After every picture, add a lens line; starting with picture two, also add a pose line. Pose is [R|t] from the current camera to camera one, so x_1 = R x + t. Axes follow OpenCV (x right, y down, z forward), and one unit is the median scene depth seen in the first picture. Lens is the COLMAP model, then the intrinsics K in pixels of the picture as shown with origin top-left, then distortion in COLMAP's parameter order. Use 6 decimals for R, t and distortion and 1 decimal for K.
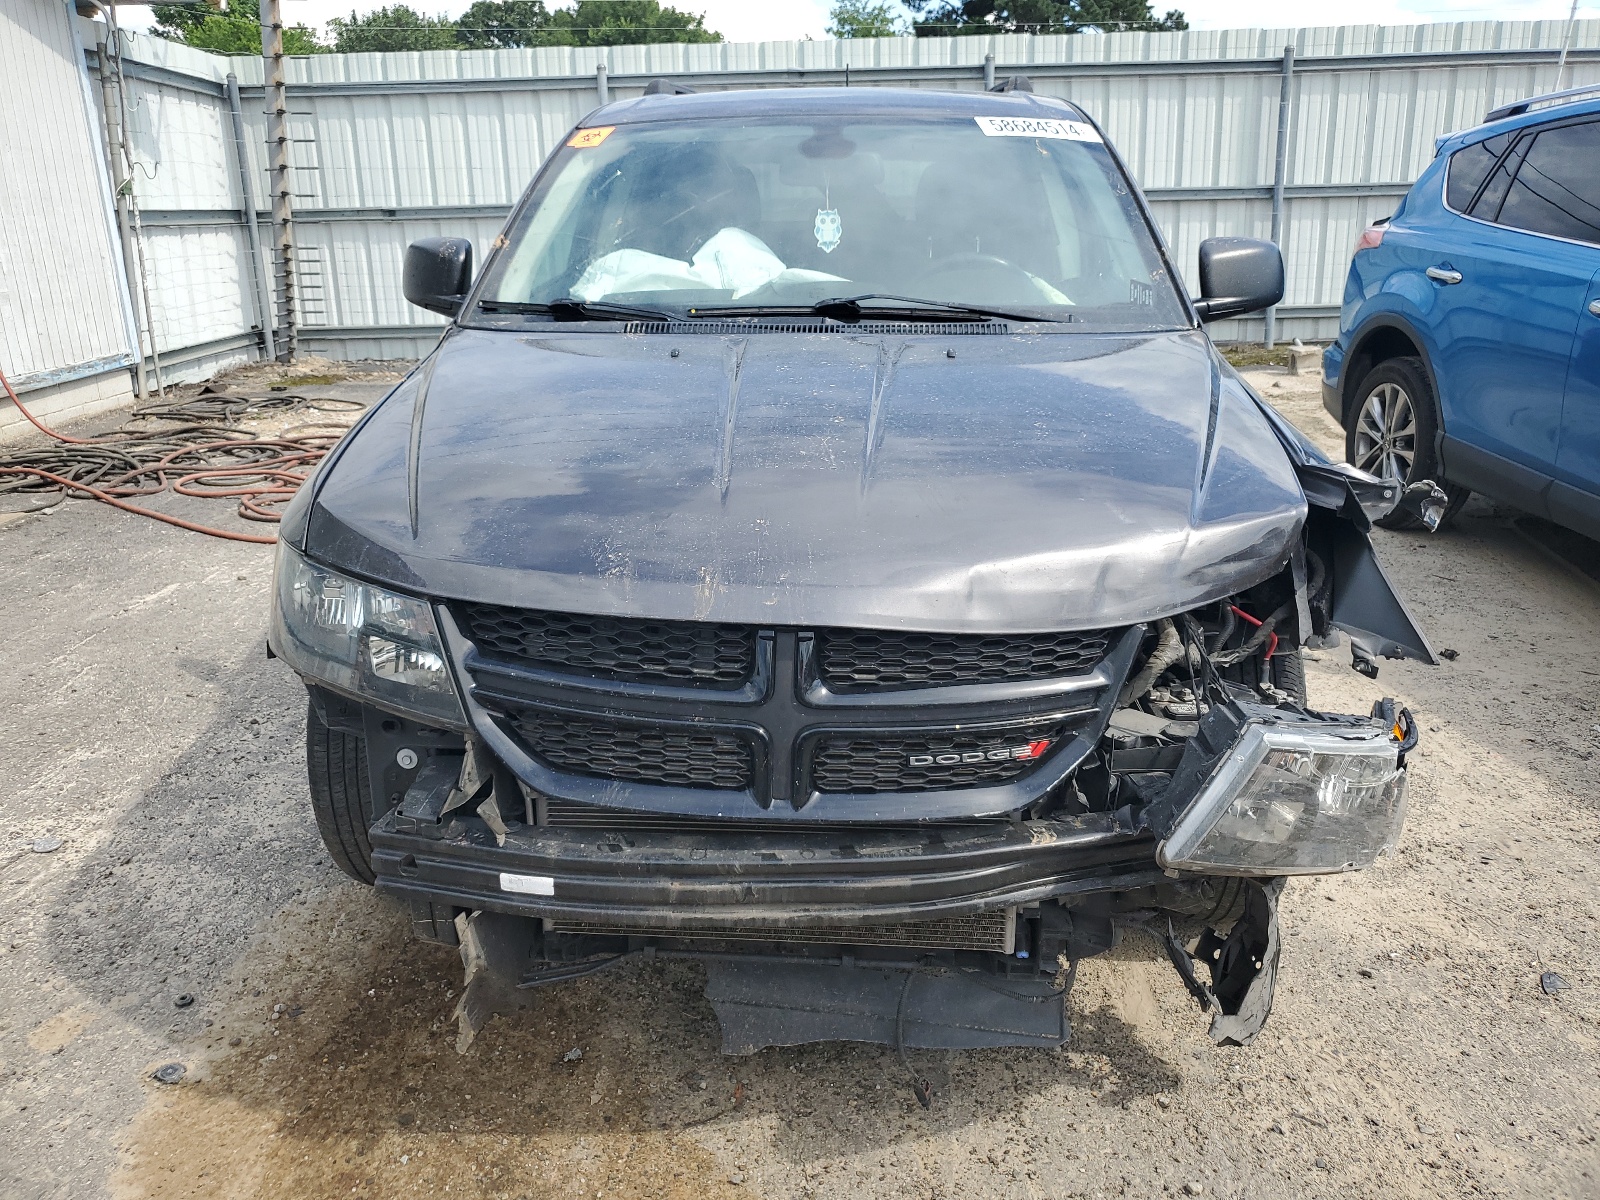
lens RADIAL K [[1281.2, 0, 811.4], [0, 1281.2, 590.0], [0, 0, 1]] dist [0.004587, -0.003117]
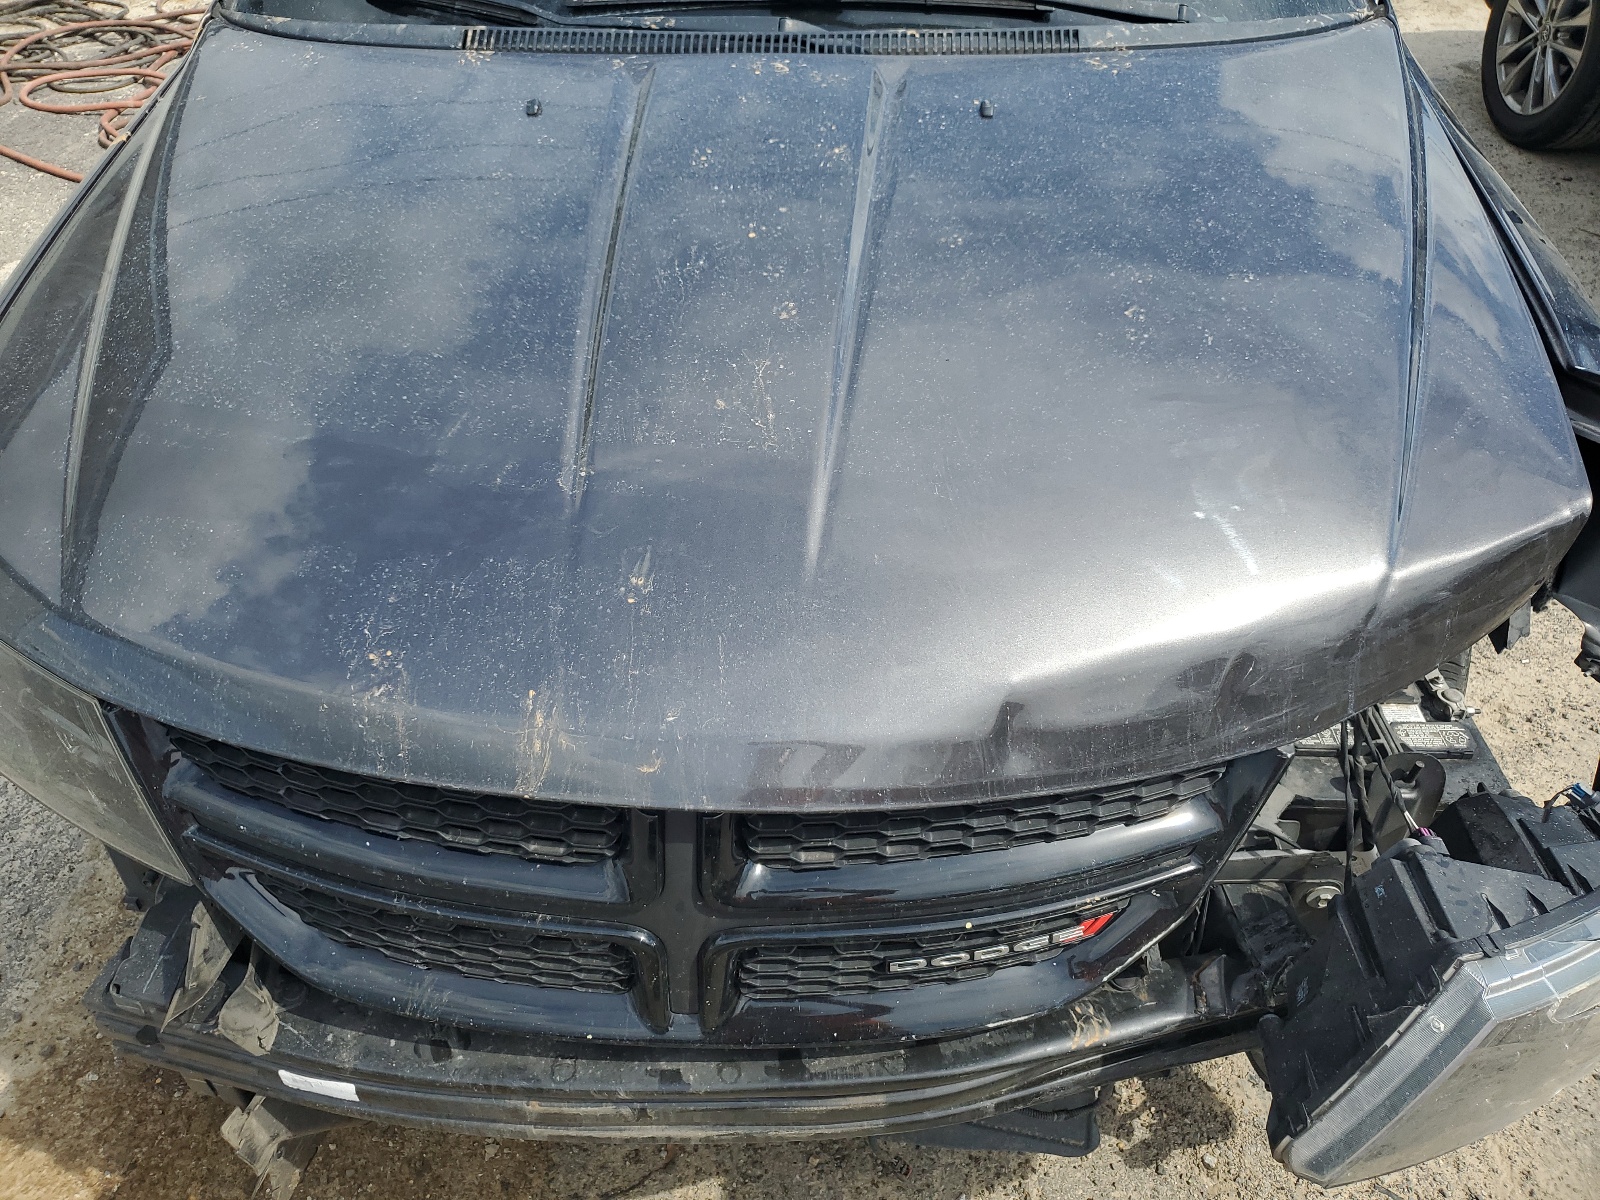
lens RADIAL K [[1281.2, 0, 792.4], [0, 1281.2, 598.5], [0, 0, 1]] dist [0.004587, -0.003117]
pose [[0.999708, 0.004245, -0.023793, 0.034951], [0.004620, 0.932742, 0.360515, -0.203205], [0.023723, -0.360519, 0.932450, 0.373477]]
